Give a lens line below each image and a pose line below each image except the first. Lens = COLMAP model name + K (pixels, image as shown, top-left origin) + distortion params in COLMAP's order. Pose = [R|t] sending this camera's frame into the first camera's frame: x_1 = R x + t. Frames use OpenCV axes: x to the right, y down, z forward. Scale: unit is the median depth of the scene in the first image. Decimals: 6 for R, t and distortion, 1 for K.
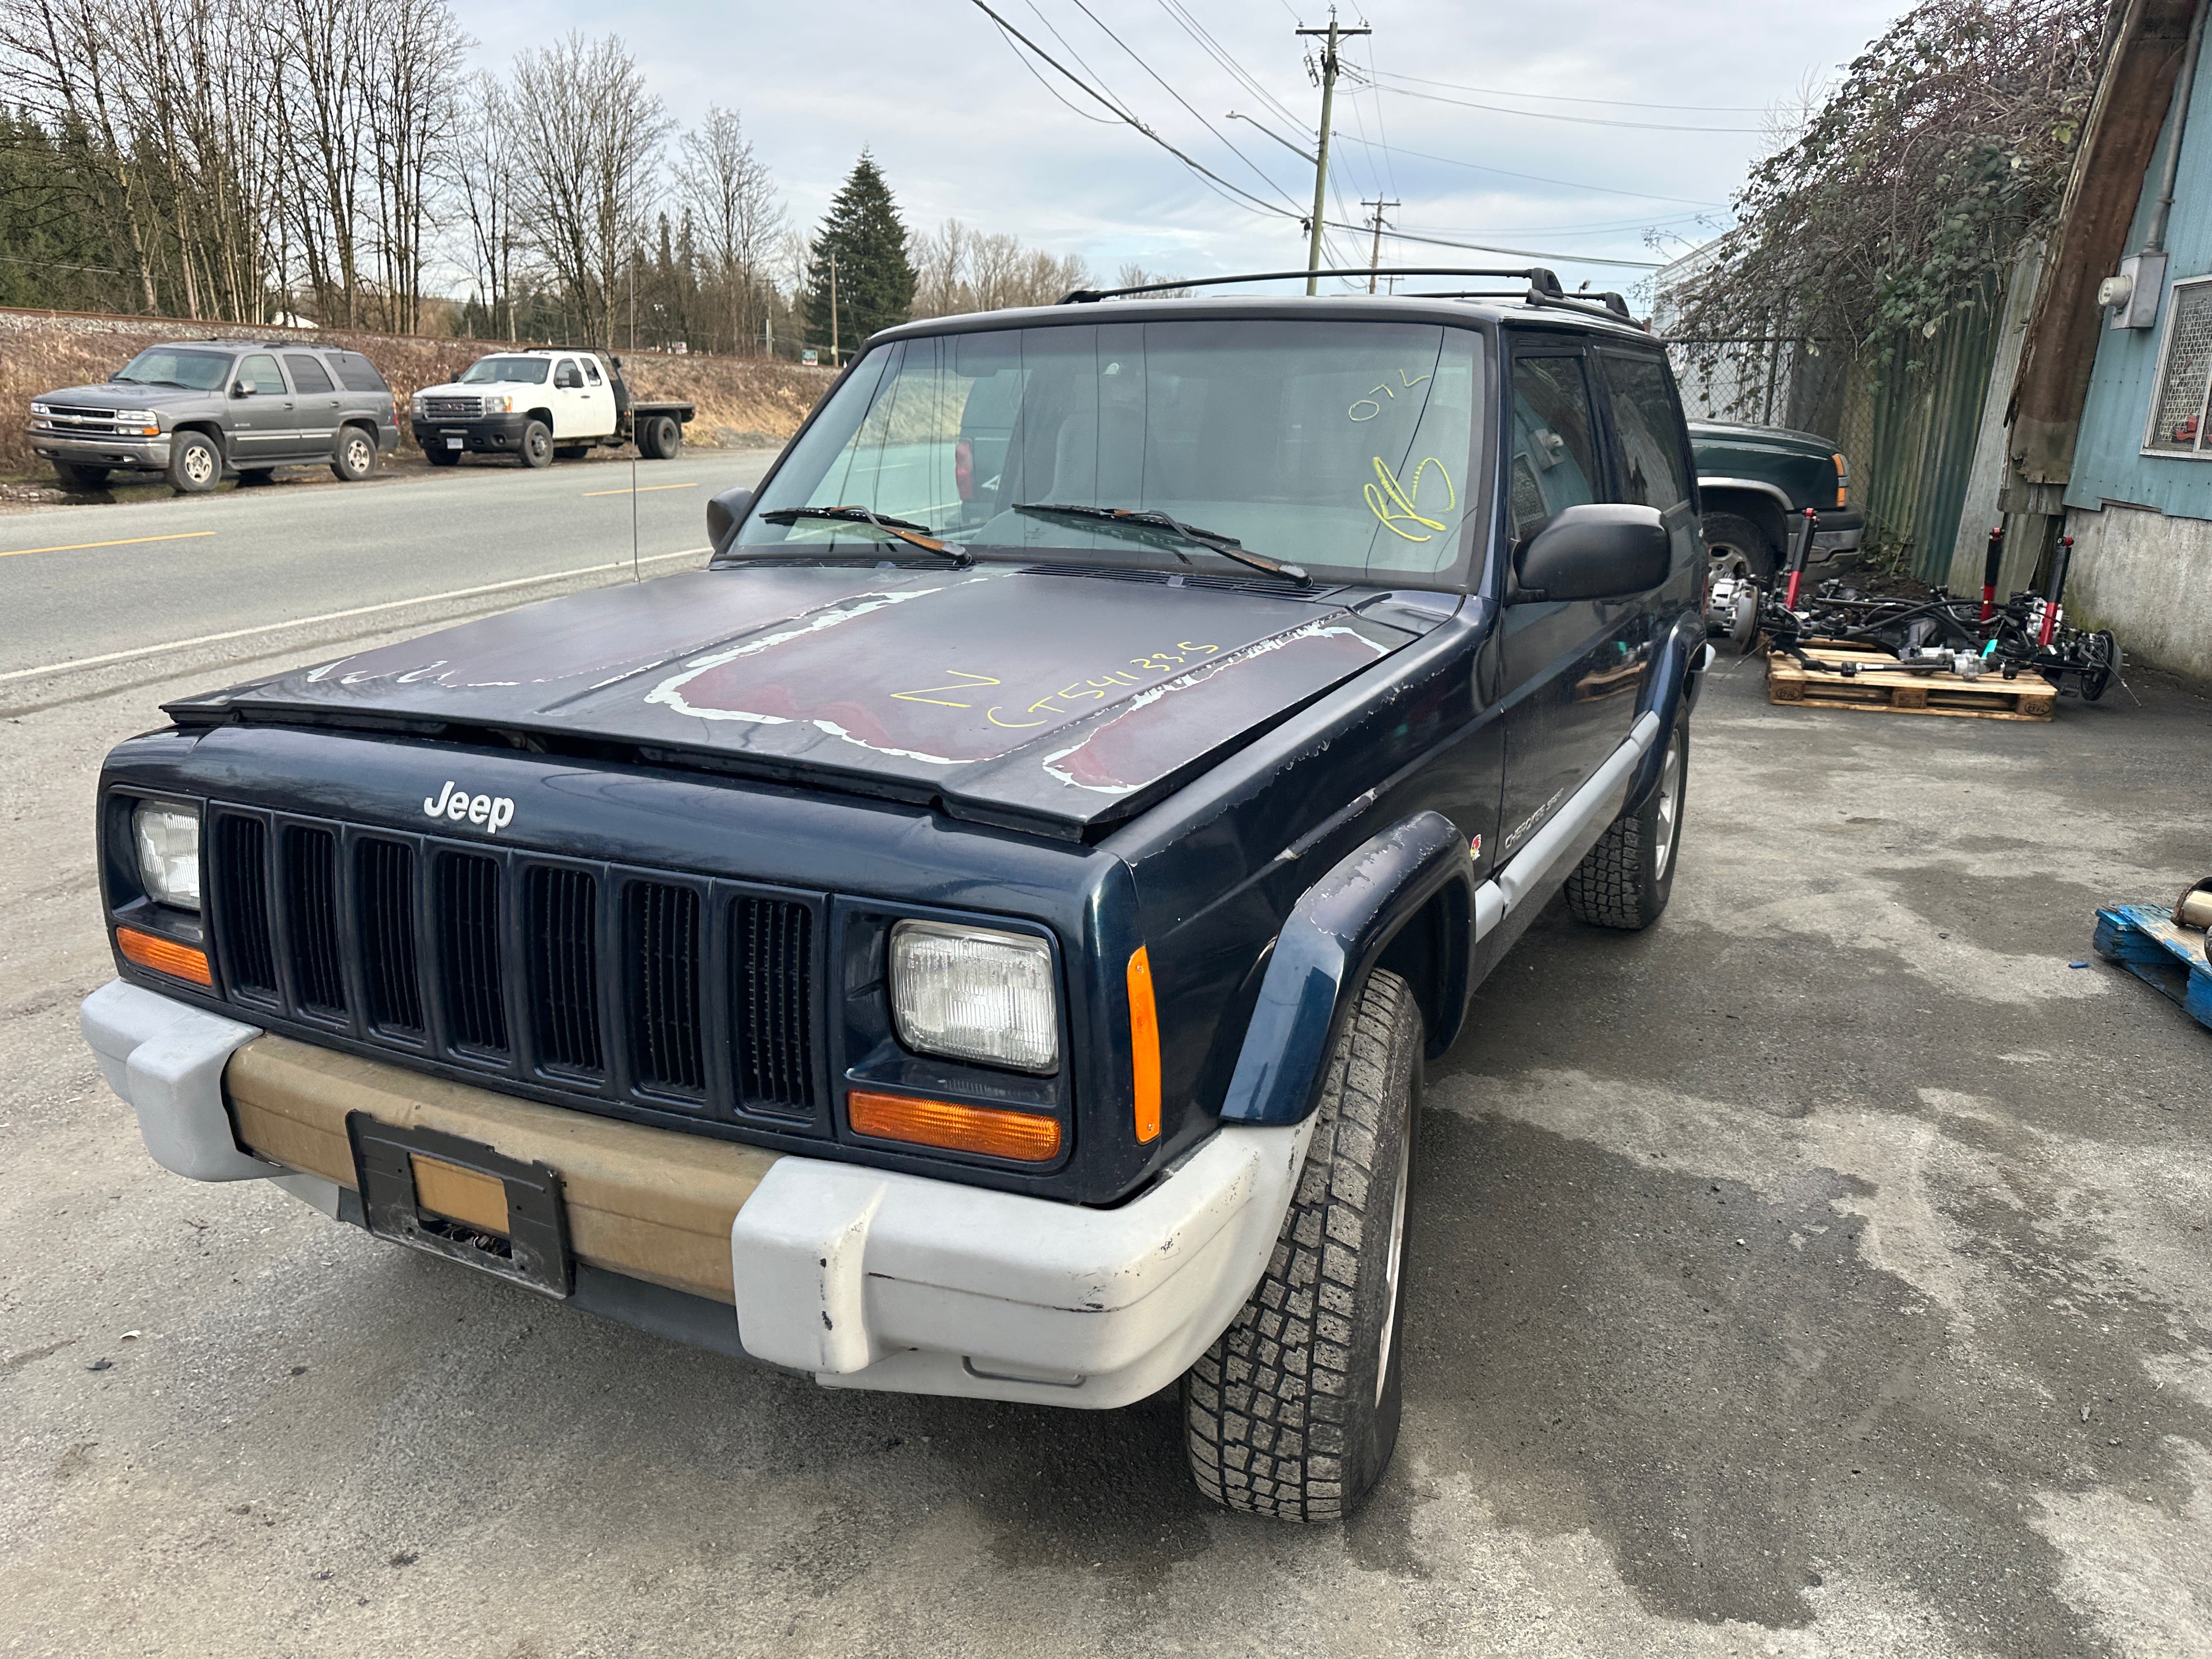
lens RADIAL K [[1554.8, 0, 1126.1], [0, 1554.8, 801.0], [0, 0, 1]] dist [0.035701, -0.044872]
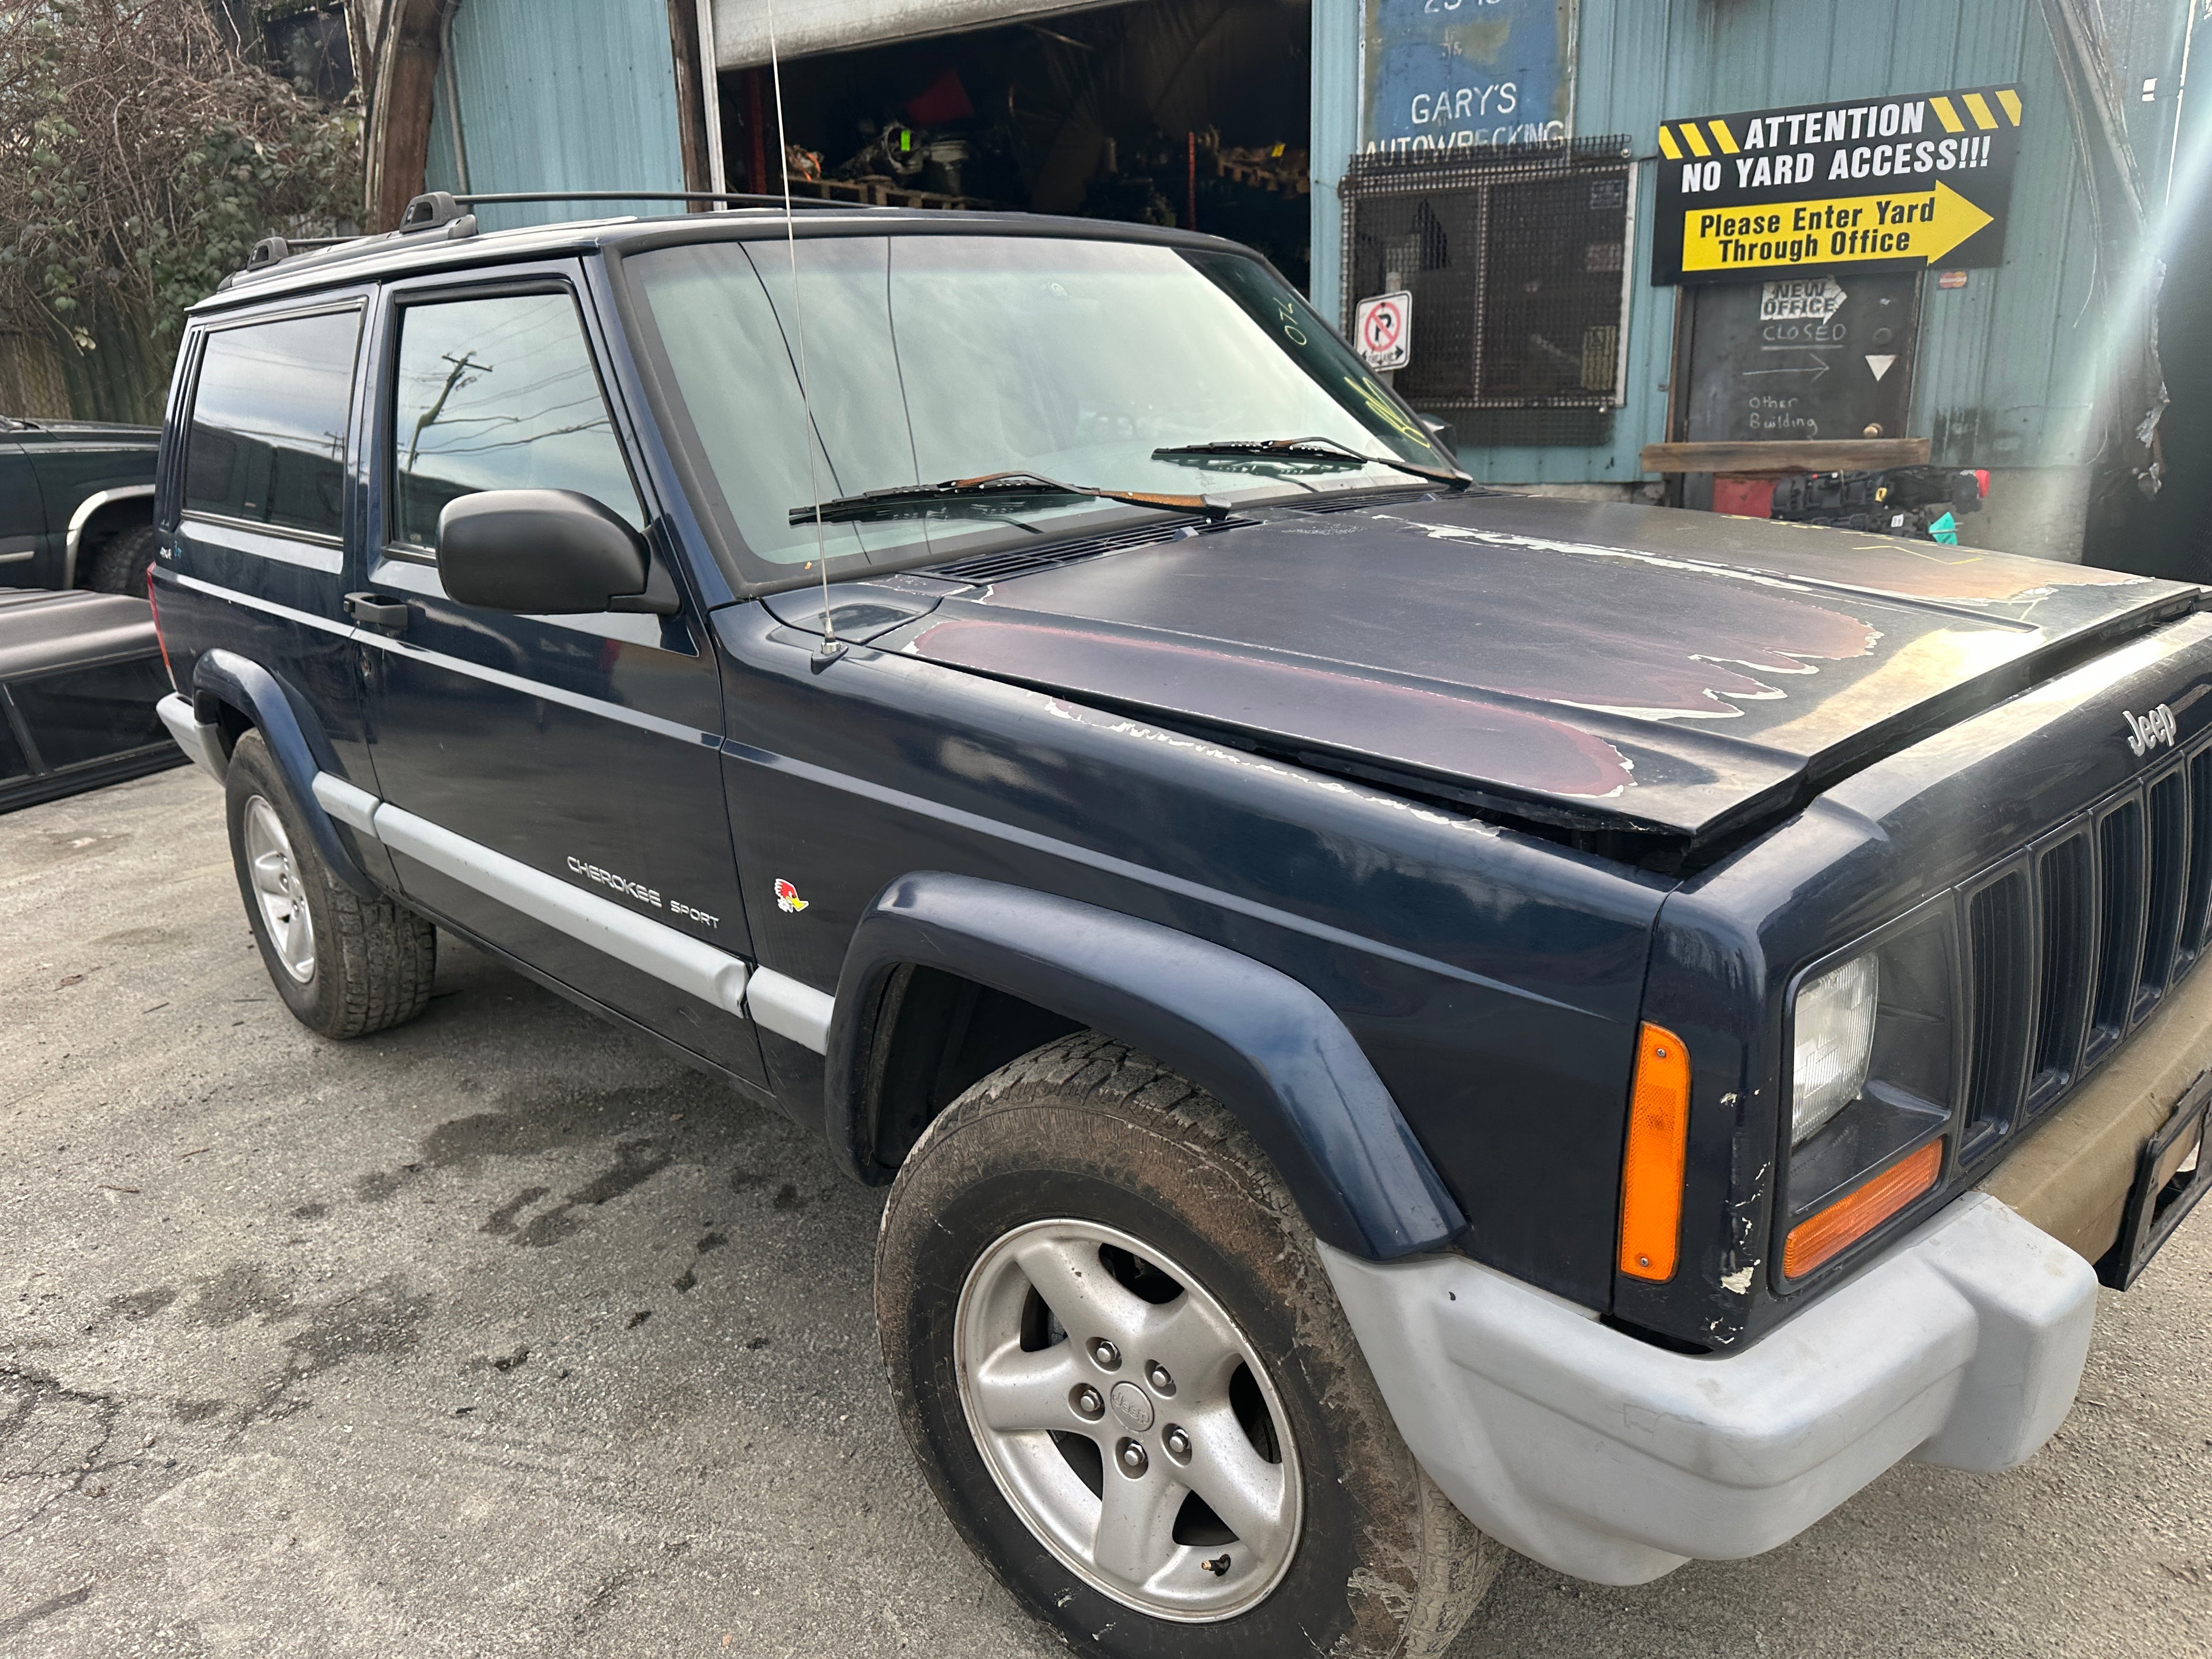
lens RADIAL K [[1578.1, 0, 1093.6], [0, 1578.1, 844.4], [0, 0, 1]] dist [-0.008610, -0.001706]
pose [[0.356084, -0.280900, 0.891235, -0.608474], [0.266199, 0.944724, 0.191402, -0.110694], [-0.895736, 0.169090, 0.411176, 0.498268]]
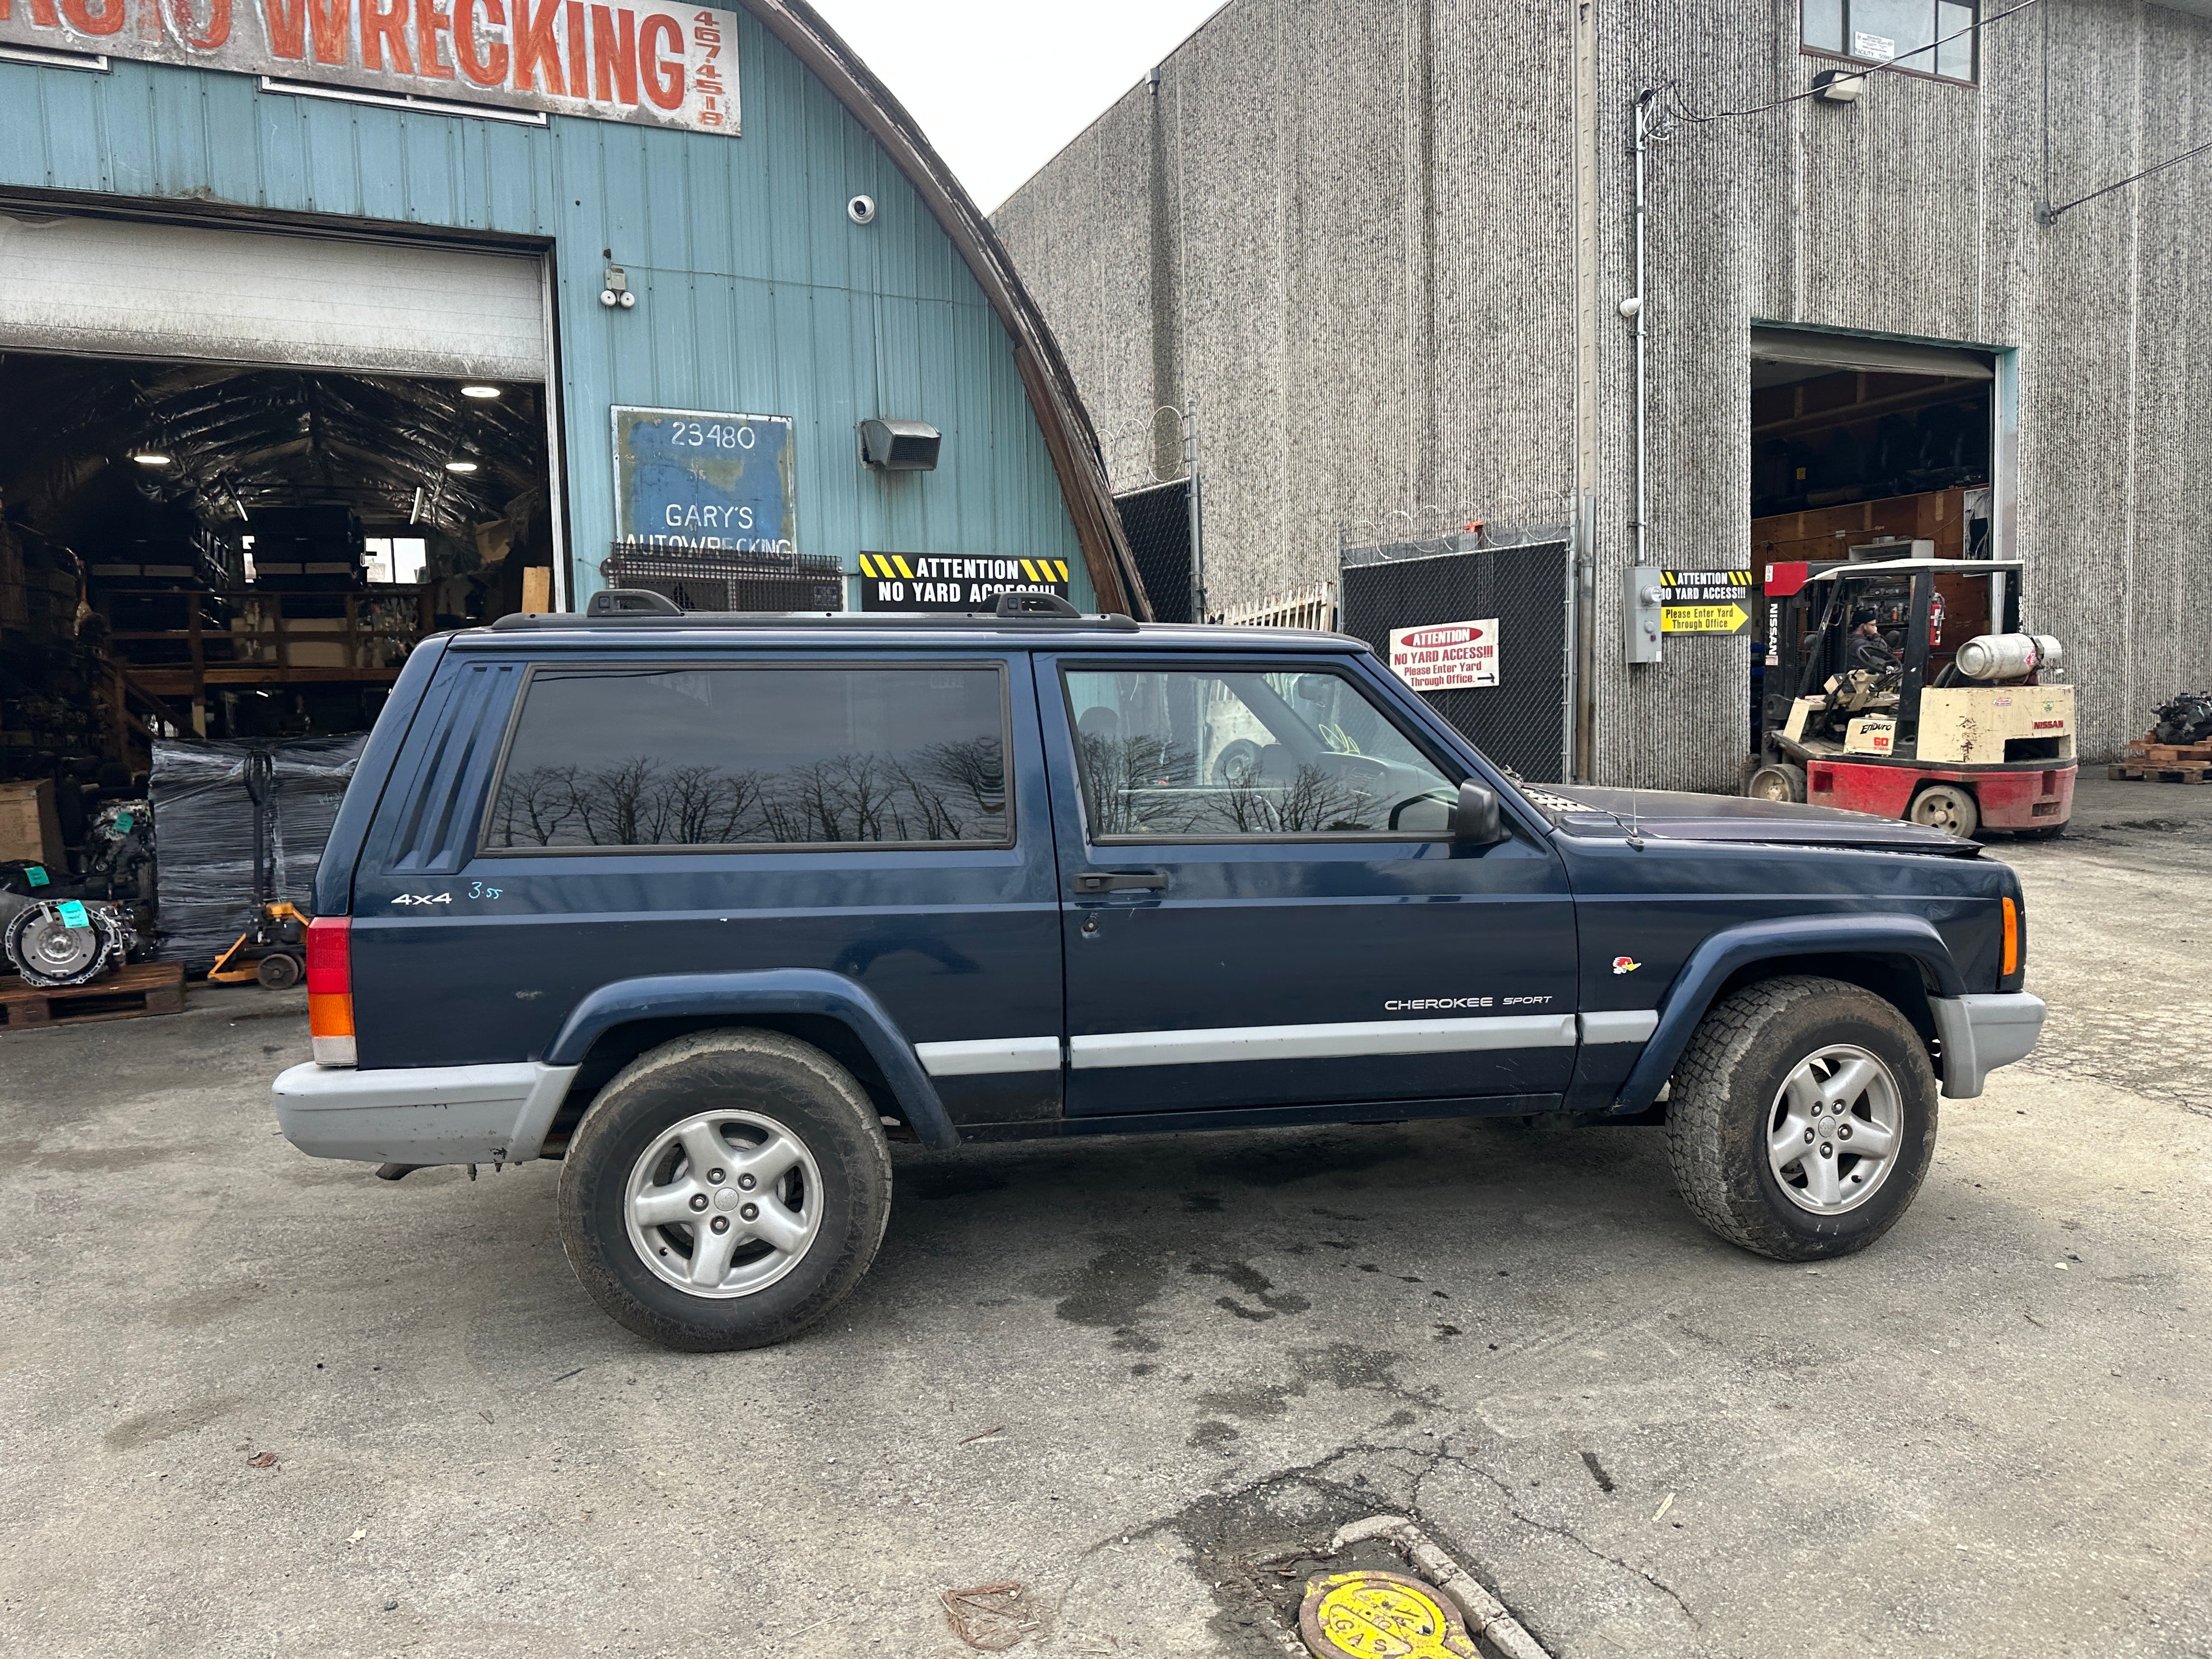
lens RADIAL K [[1554.8, 0, 1113.6], [0, 1554.8, 821.1], [0, 0, 1]] dist [0.035701, -0.044872]
pose [[-0.570939, -0.066412, 0.818302, -0.817821], [0.213506, 0.950418, 0.226100, -0.388644], [-0.792745, 0.303801, -0.528451, 1.470225]]
